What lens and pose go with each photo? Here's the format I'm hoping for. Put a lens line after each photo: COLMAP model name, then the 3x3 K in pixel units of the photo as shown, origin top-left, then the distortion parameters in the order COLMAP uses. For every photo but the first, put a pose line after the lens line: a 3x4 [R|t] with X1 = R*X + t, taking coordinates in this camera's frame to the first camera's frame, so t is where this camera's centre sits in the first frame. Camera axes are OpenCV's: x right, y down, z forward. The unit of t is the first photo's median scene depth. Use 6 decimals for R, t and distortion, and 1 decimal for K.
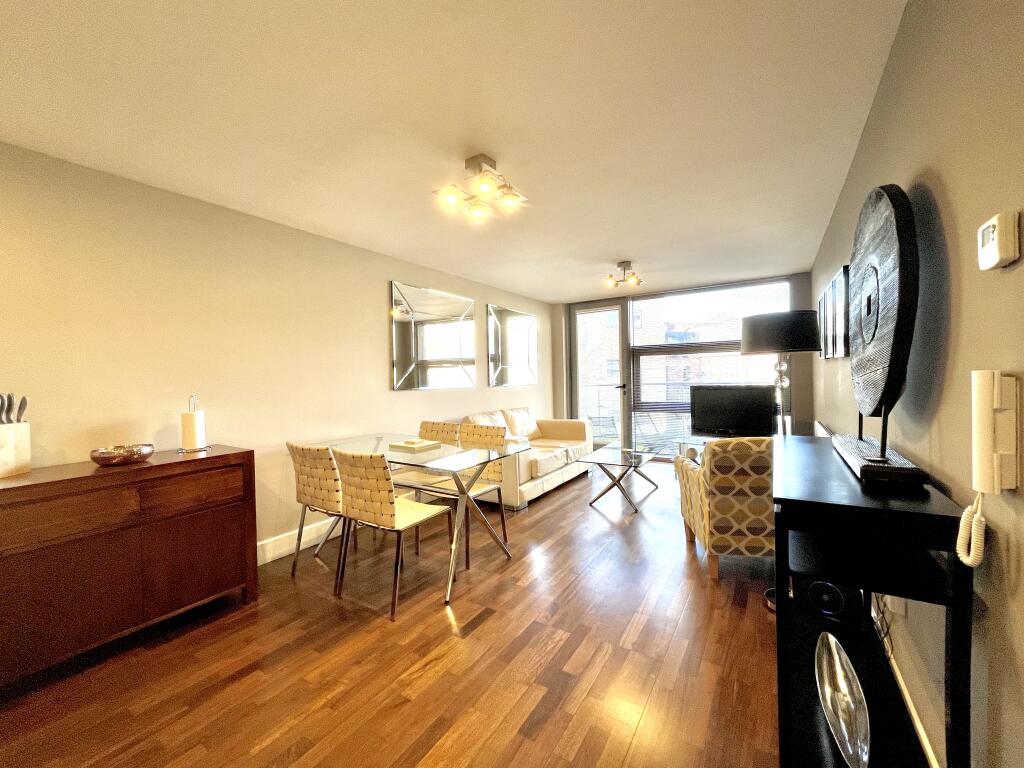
lens RADIAL K [[411.7, 0, 513.4], [0, 411.7, 380.1], [0, 0, 1]] dist [-0.000403, -0.000721]
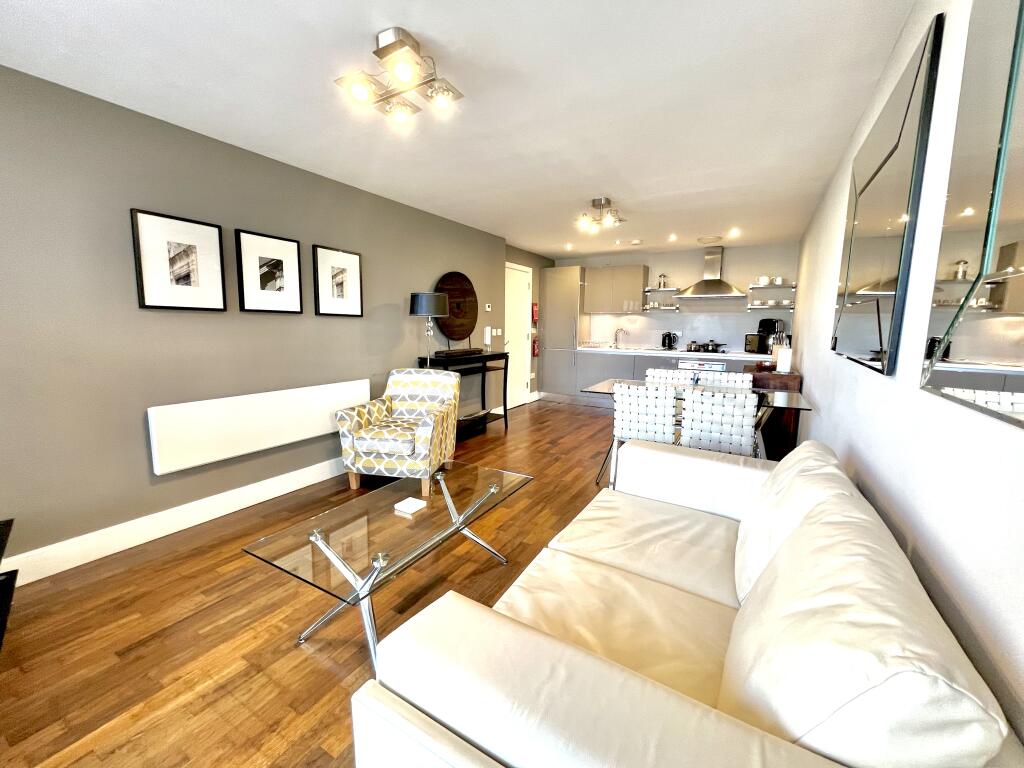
lens RADIAL K [[411.7, 0, 513.4], [0, 411.7, 380.1], [0, 0, 1]] dist [-0.000403, -0.000721]
pose [[-0.999302, 0.015024, -0.034200, 0.190823], [0.009980, 0.989652, 0.143140, -0.022855], [0.035997, 0.142698, -0.989111, 1.505637]]
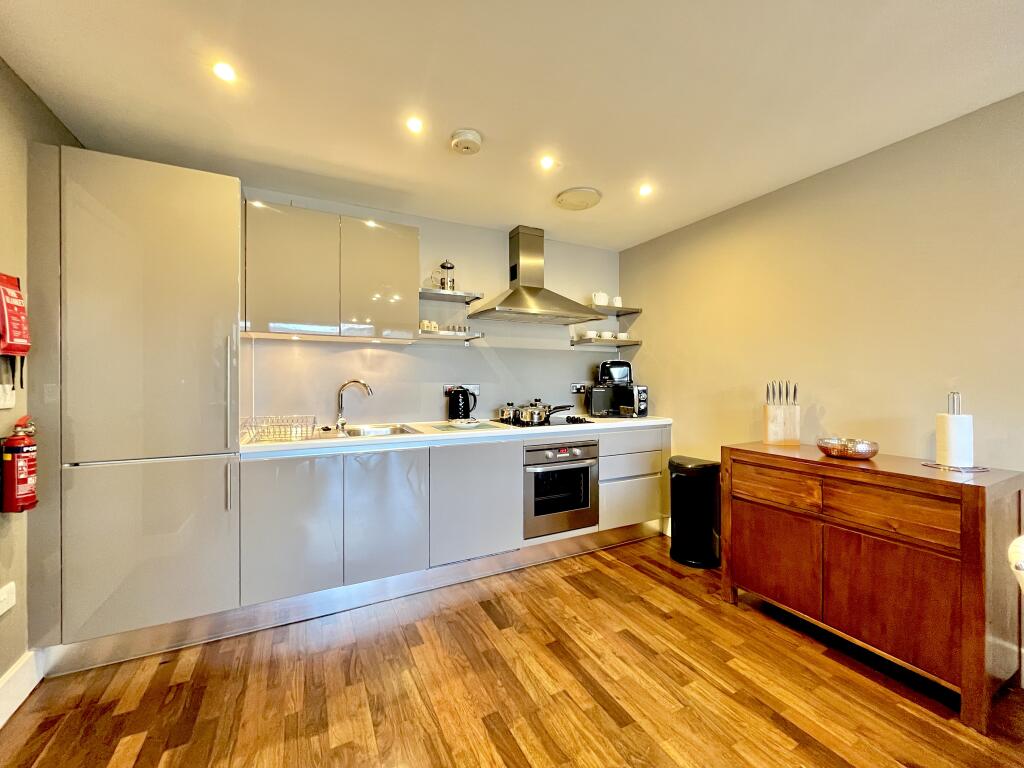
lens RADIAL K [[411.7, 0, 513.4], [0, 411.7, 380.1], [0, 0, 1]] dist [-0.000403, -0.000721]
pose [[-0.500655, 0.024411, -0.865303, 0.137619], [0.002593, 0.999640, 0.026701, -0.003465], [0.865643, 0.011124, -0.500538, 0.406257]]
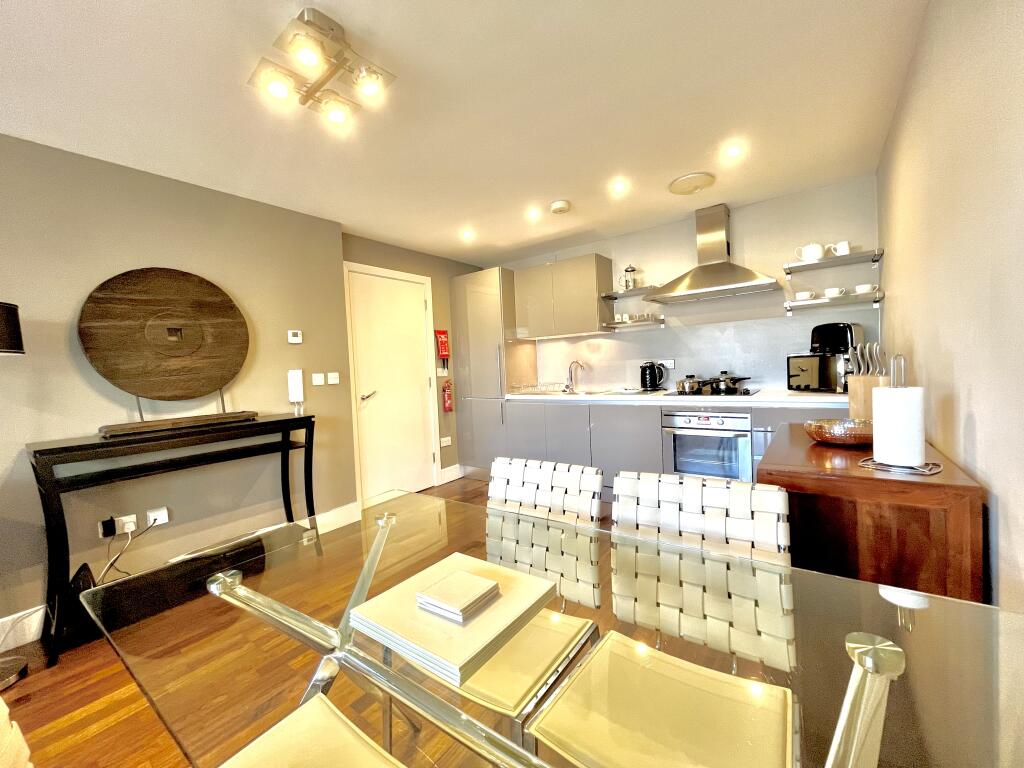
lens RADIAL K [[411.7, 0, 513.4], [0, 411.7, 380.1], [0, 0, 1]] dist [-0.000403, -0.000721]
pose [[-0.994969, 0.065239, 0.076023, -0.215221], [0.068105, 0.997038, 0.035734, 0.013069], [-0.073467, 0.040732, -0.996466, 0.897709]]
